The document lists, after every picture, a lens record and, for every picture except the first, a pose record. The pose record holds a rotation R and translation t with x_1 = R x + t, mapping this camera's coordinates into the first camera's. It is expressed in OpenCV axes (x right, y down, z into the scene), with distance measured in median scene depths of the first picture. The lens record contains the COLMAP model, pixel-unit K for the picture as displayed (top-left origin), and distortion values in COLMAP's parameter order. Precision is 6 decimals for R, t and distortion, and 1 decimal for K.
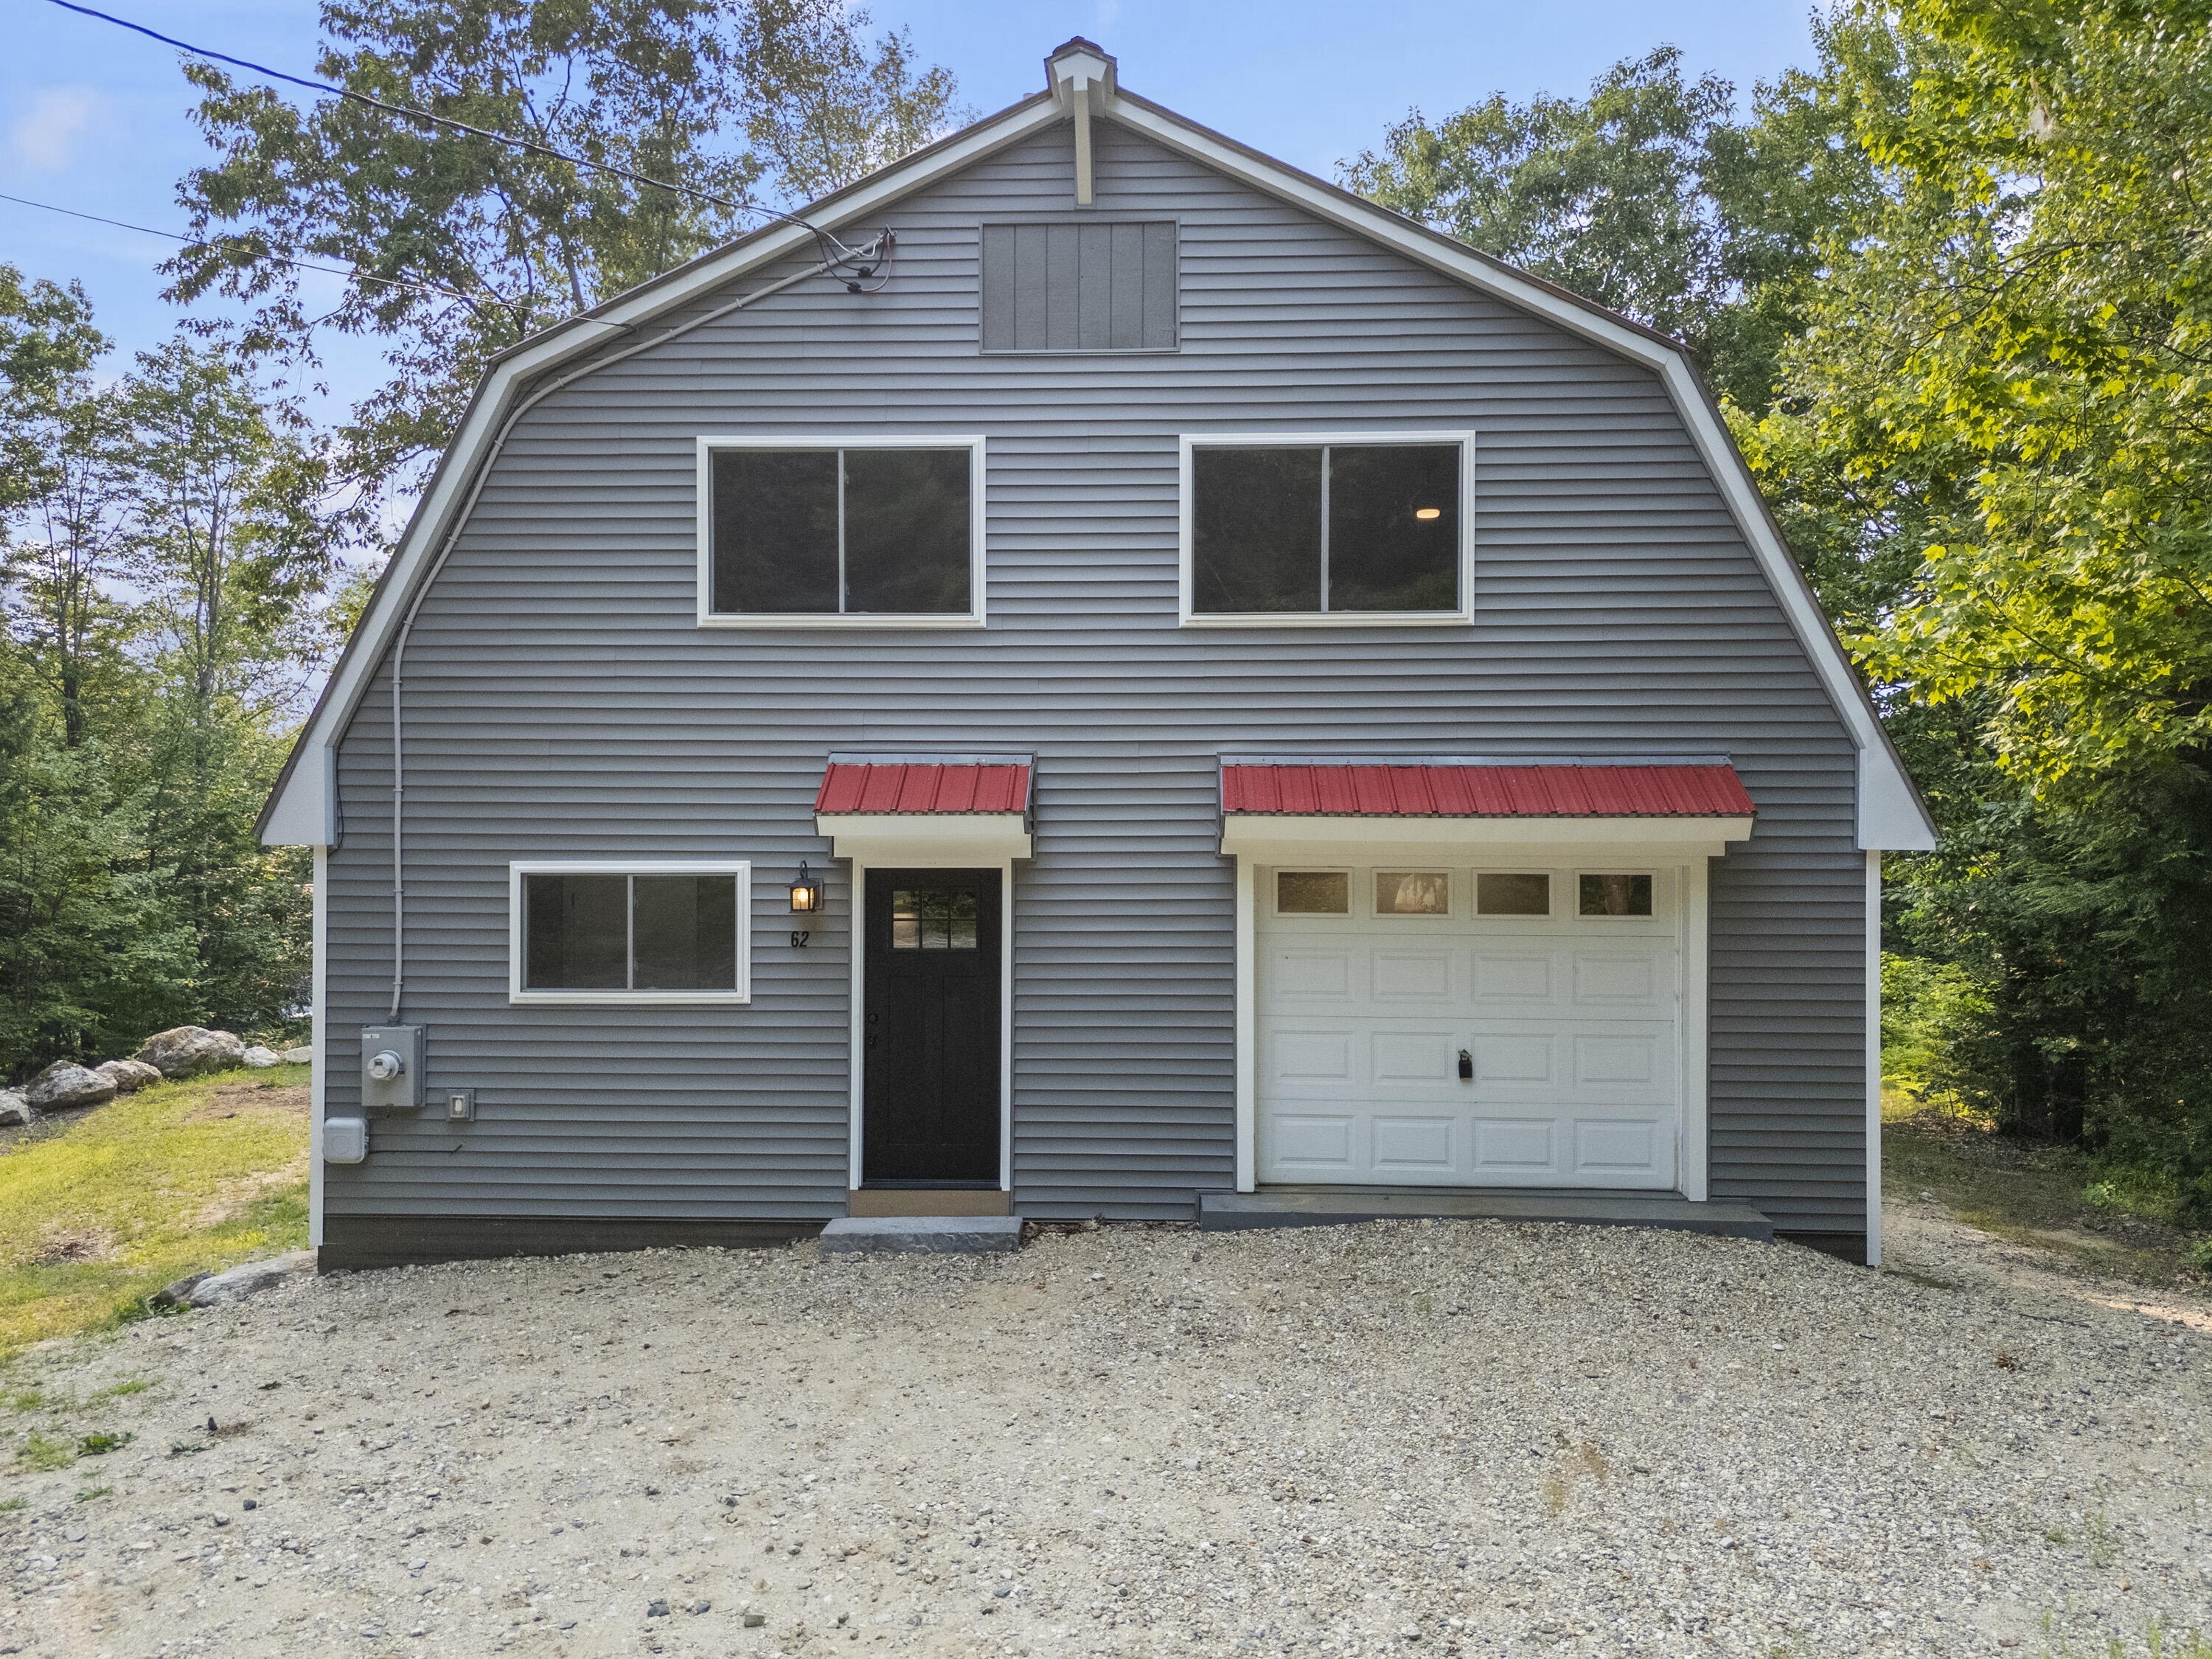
lens RADIAL K [[1629.4, 0, 1106.0], [0, 1629.4, 829.5], [0, 0, 1]] dist [0.058031, -0.037296]
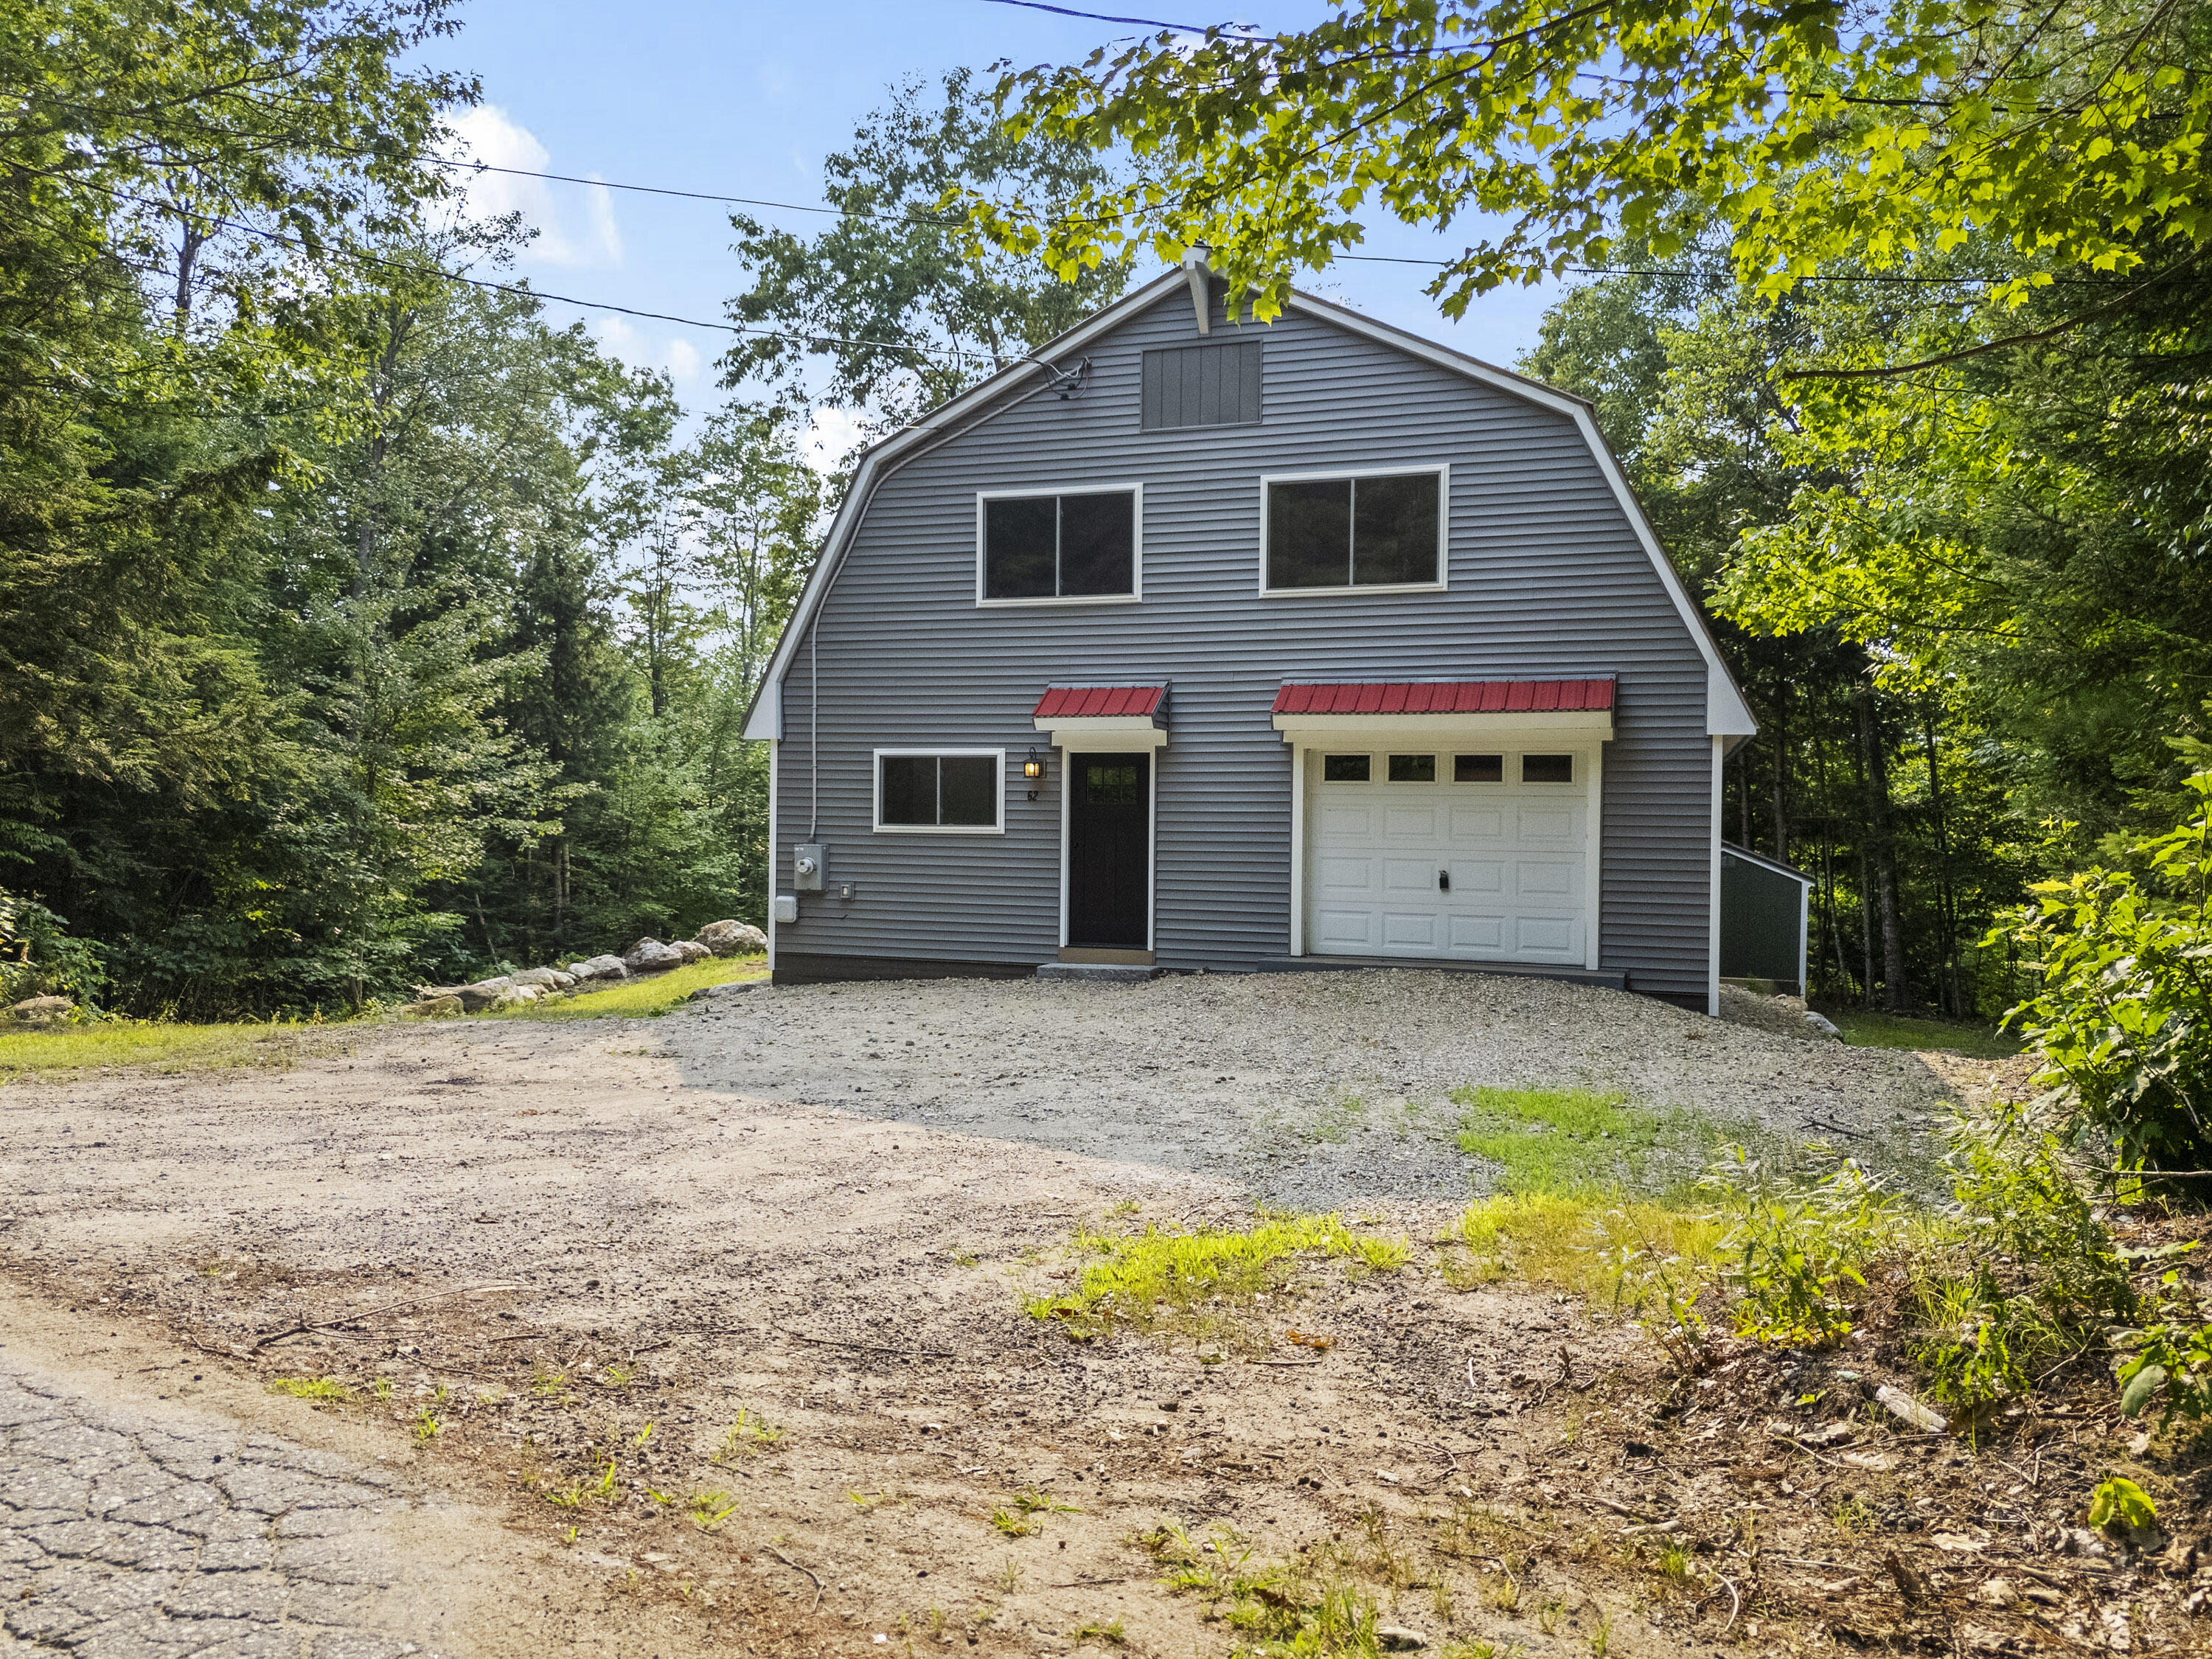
lens RADIAL K [[1629.4, 0, 1106.0], [0, 1629.4, 829.5], [0, 0, 1]] dist [0.058031, -0.037296]
pose [[0.957587, 0.011621, -0.287911, 0.359329], [-0.009538, 0.999917, 0.008636, 0.087284], [0.287988, -0.005524, 0.957618, -0.555210]]
